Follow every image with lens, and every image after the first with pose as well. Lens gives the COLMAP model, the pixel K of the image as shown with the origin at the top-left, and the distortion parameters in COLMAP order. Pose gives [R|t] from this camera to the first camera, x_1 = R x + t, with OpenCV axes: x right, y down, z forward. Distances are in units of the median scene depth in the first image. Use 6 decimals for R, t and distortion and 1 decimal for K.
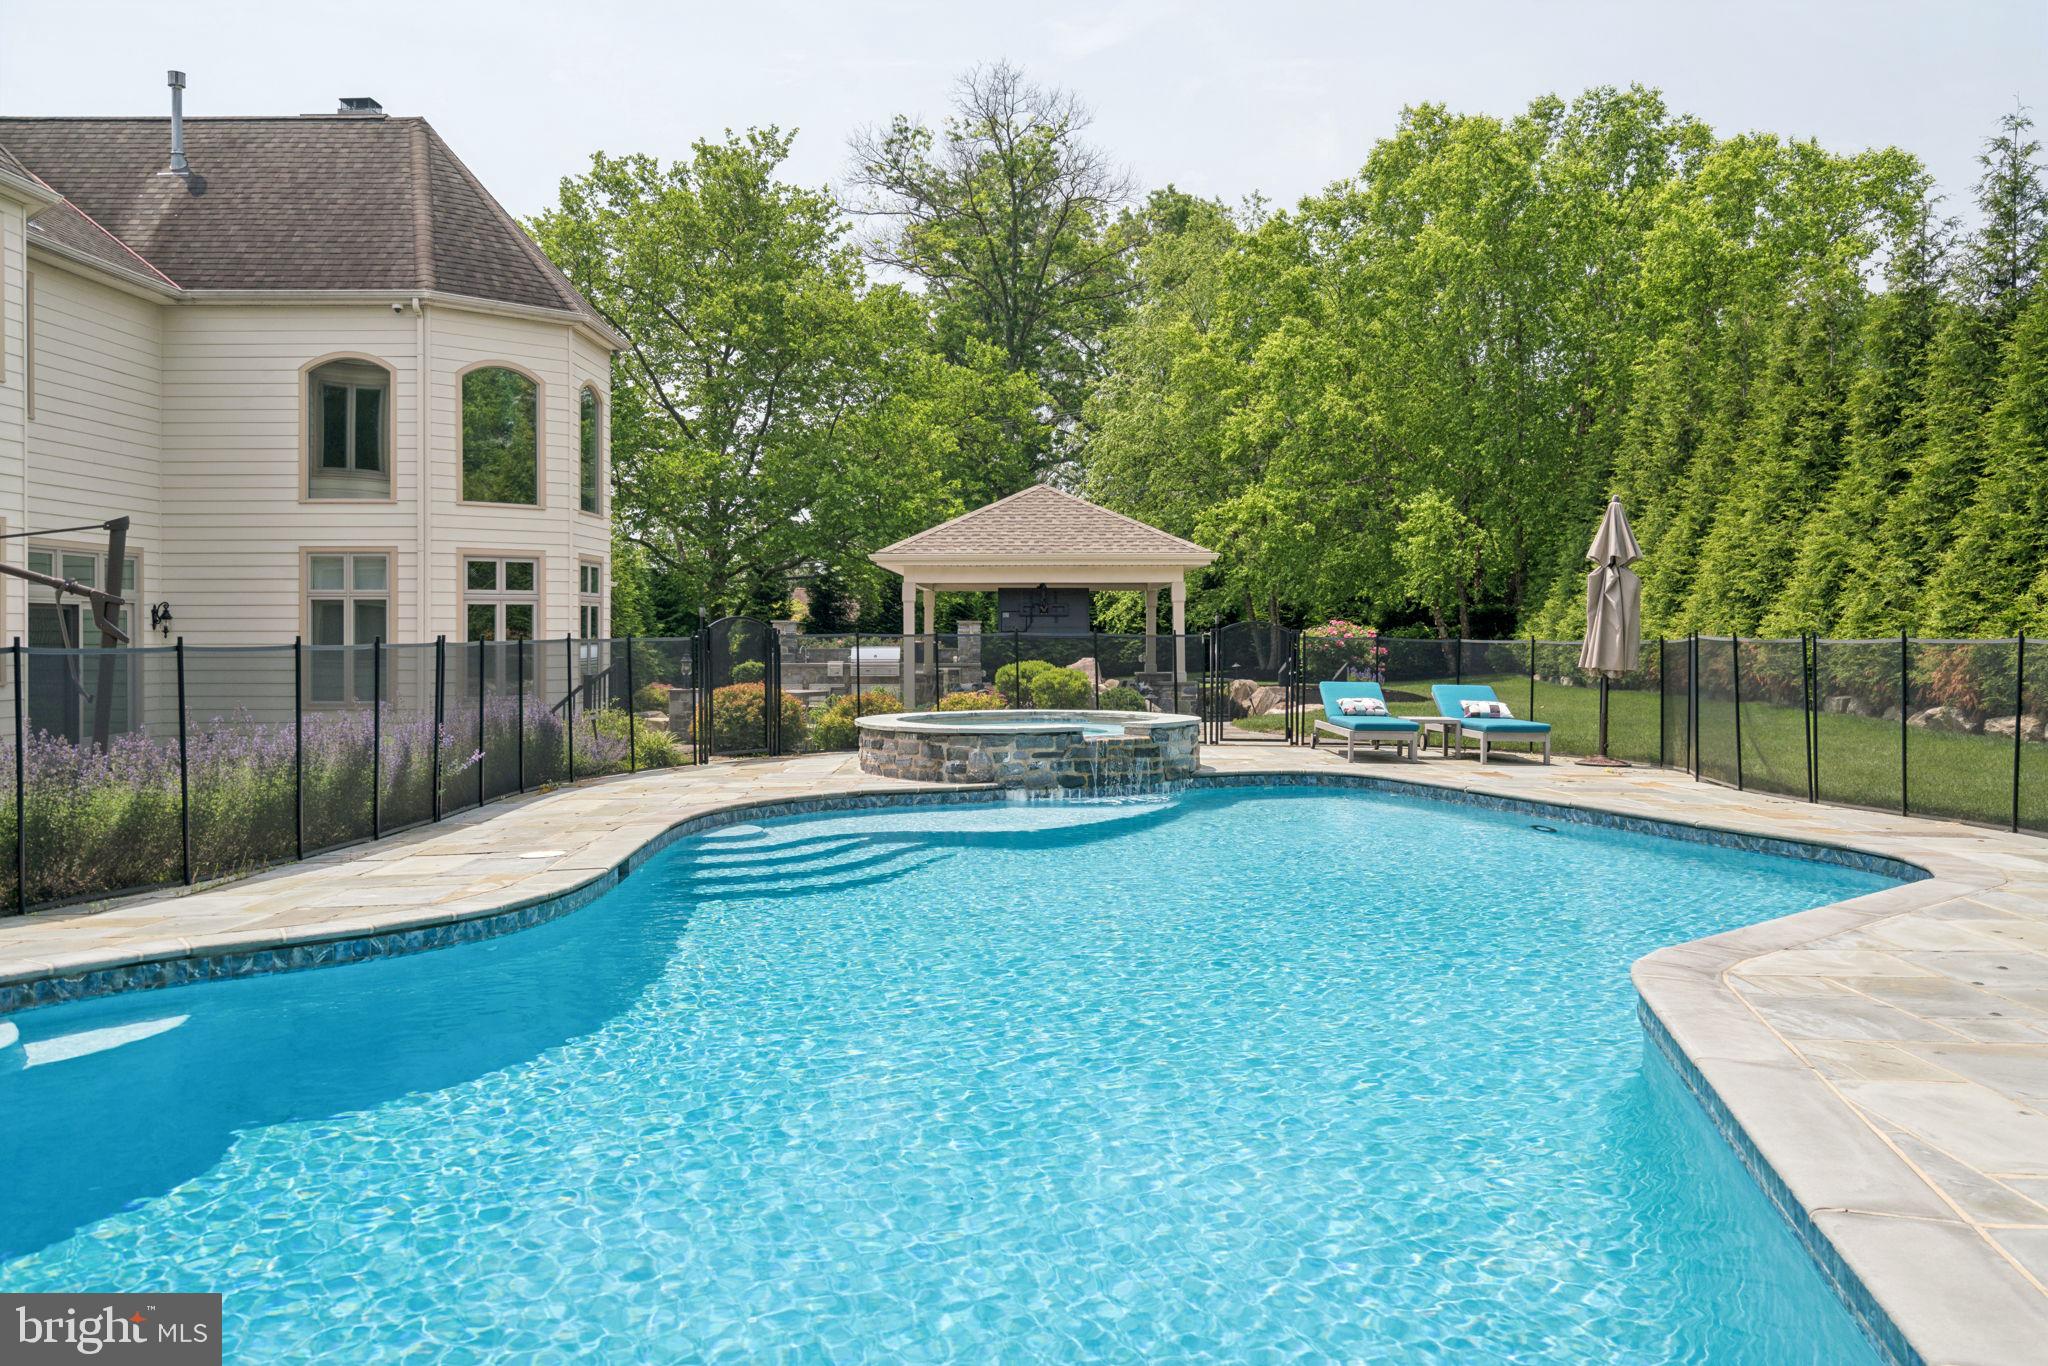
lens RADIAL K [[1637.2, 0, 1033.3], [0, 1637.2, 676.1], [0, 0, 1]] dist [0.000740, 0.012370]
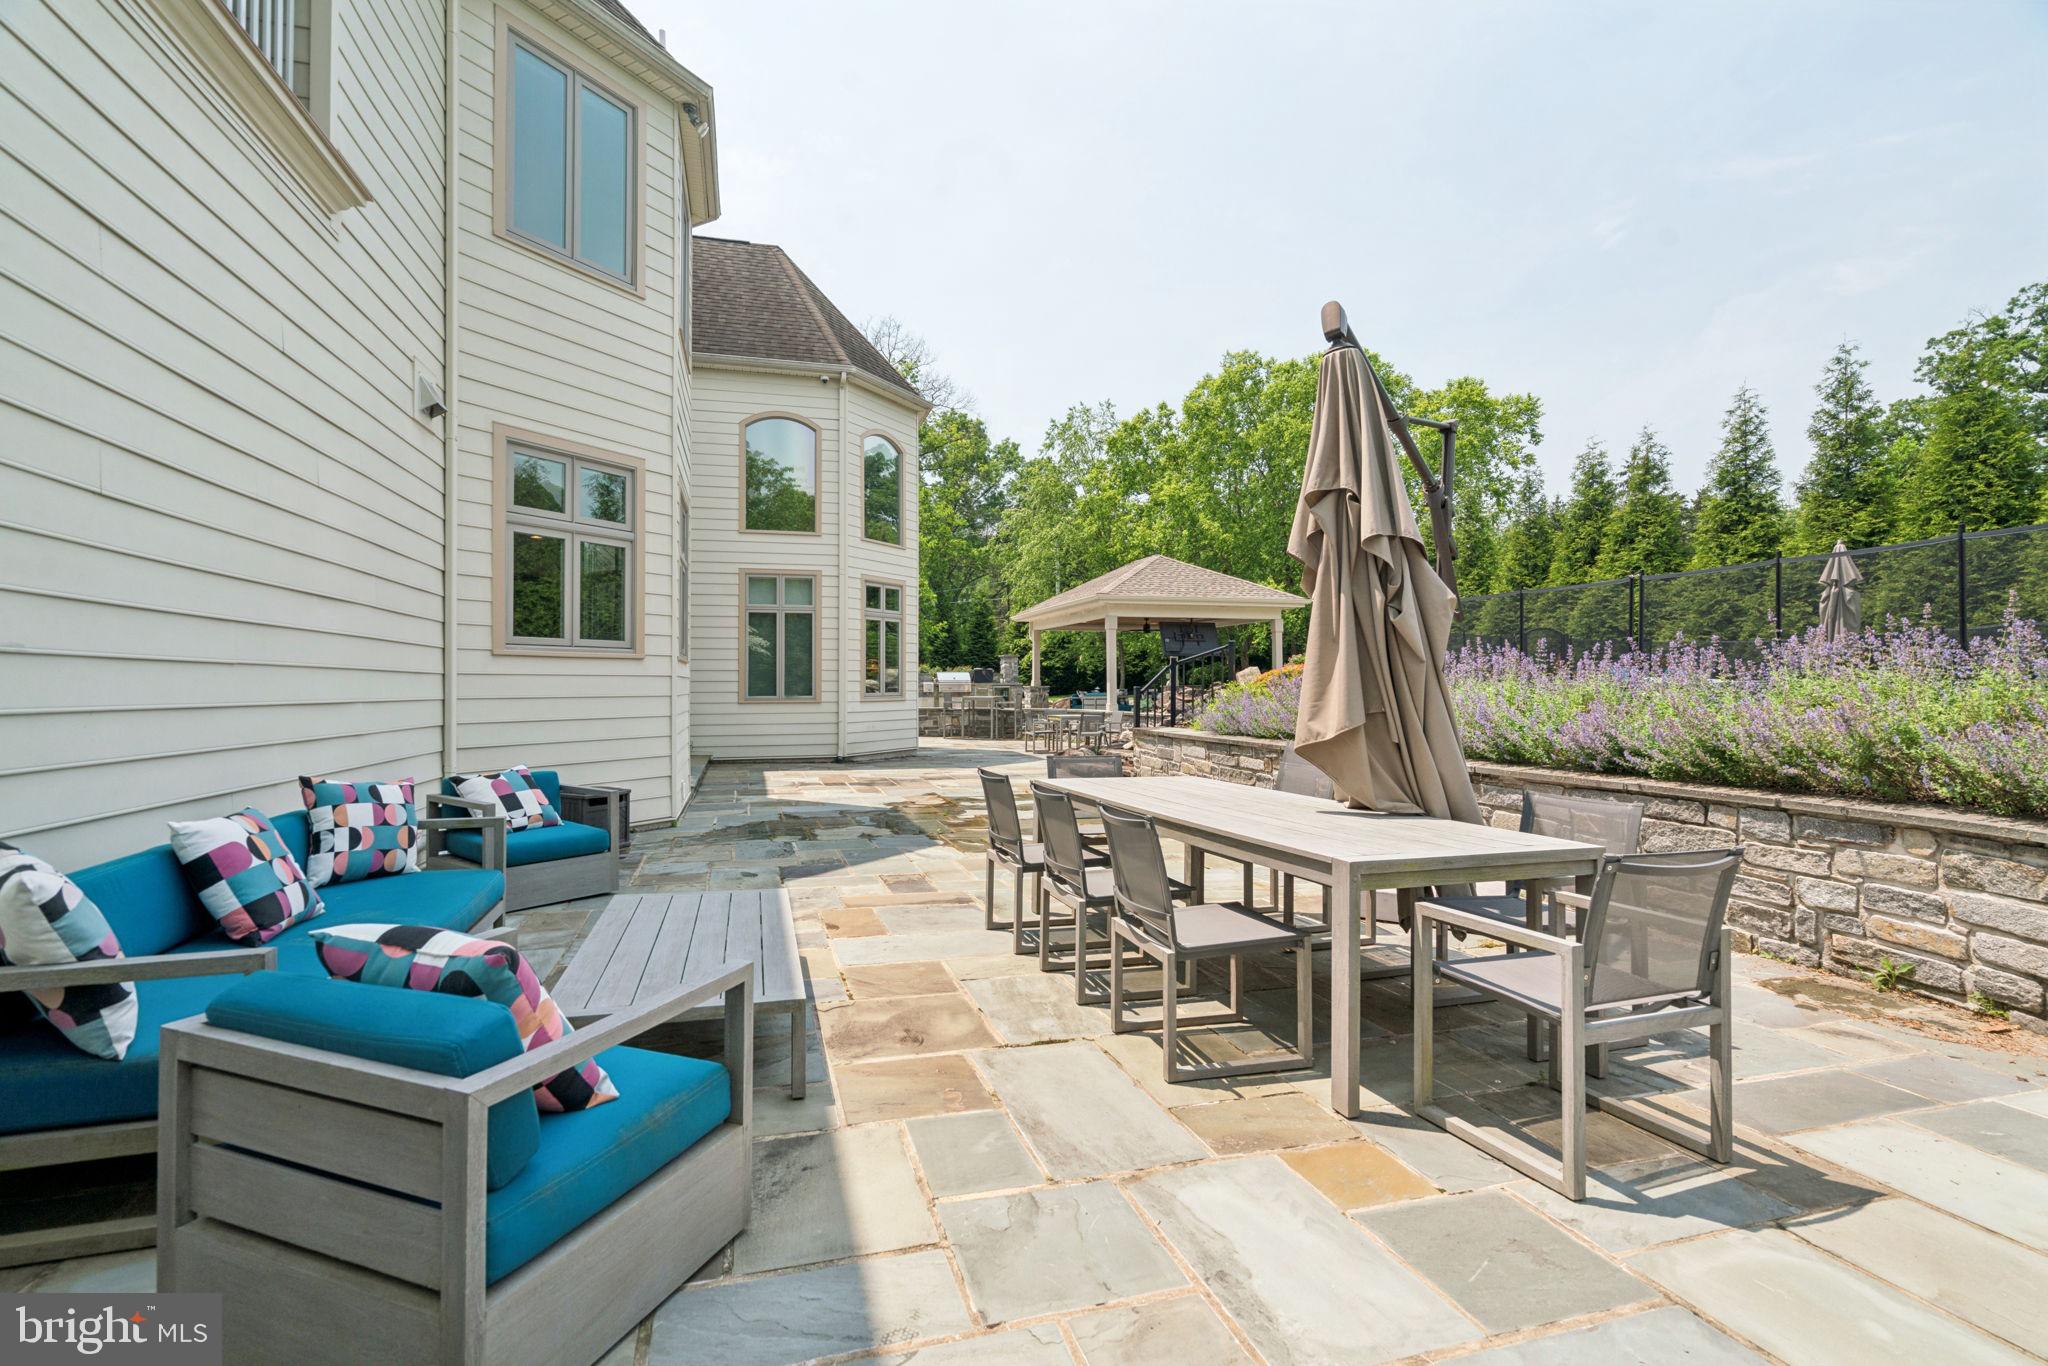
lens RADIAL K [[940.7, 0, 1008.8], [0, 940.7, 693.9], [0, 0, 1]] dist [-0.008134, 0.003259]
pose [[0.956657, -0.005149, 0.291170, -0.449610], [0.012117, 0.999682, -0.022130, 0.031104], [-0.290964, 0.024699, 0.956415, 0.271368]]
